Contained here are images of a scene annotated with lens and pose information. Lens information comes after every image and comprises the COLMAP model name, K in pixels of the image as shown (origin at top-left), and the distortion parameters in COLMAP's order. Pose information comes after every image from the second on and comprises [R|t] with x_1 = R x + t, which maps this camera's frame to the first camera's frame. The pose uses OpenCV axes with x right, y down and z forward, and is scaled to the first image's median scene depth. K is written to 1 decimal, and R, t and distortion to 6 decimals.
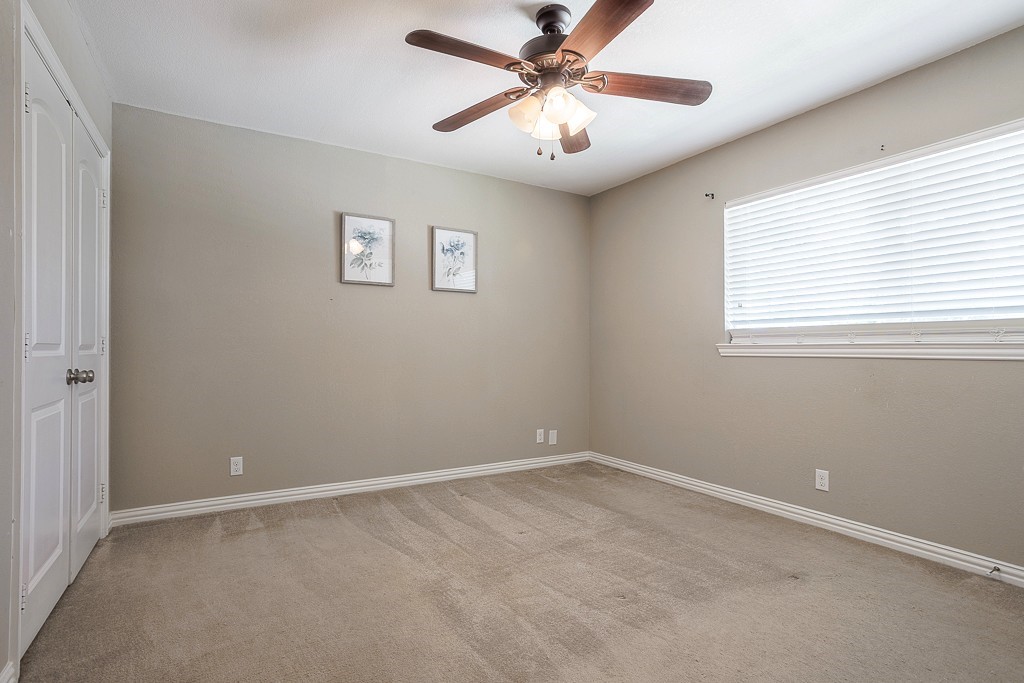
lens RADIAL K [[516.8, 0, 500.5], [0, 516.8, 353.5], [0, 0, 1]] dist [-0.058839, 0.035682]
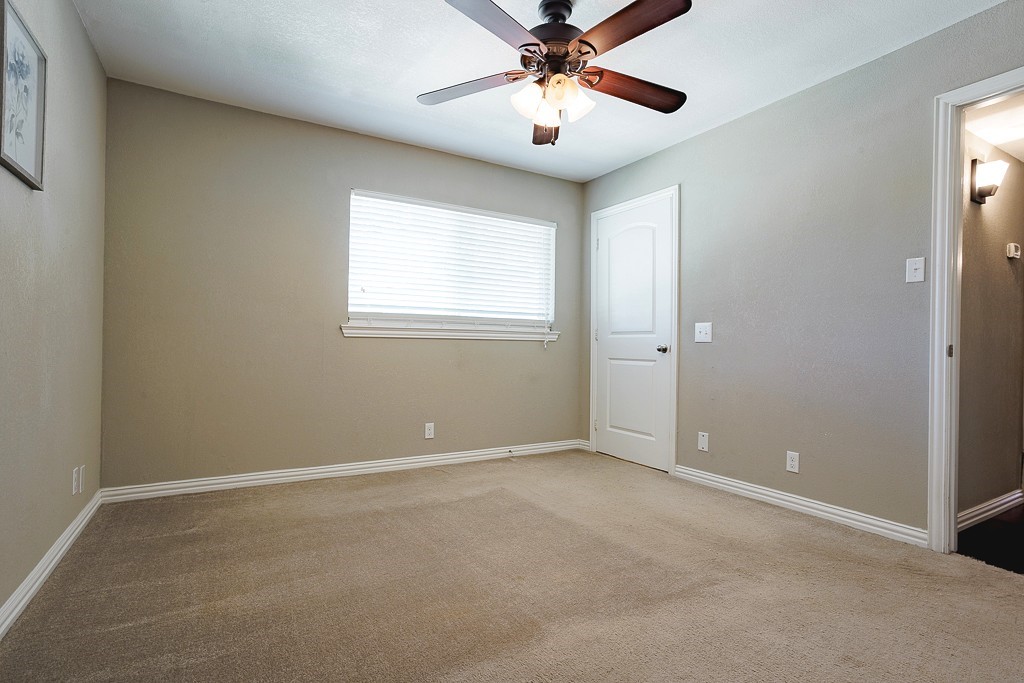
lens RADIAL K [[516.8, 0, 500.5], [0, 516.8, 353.5], [0, 0, 1]] dist [-0.058839, 0.035682]
pose [[-0.049289, -0.025724, 0.998453, -0.657382], [-0.010477, 0.999627, 0.025237, 0.009933], [-0.998730, -0.009217, -0.049540, 0.803853]]
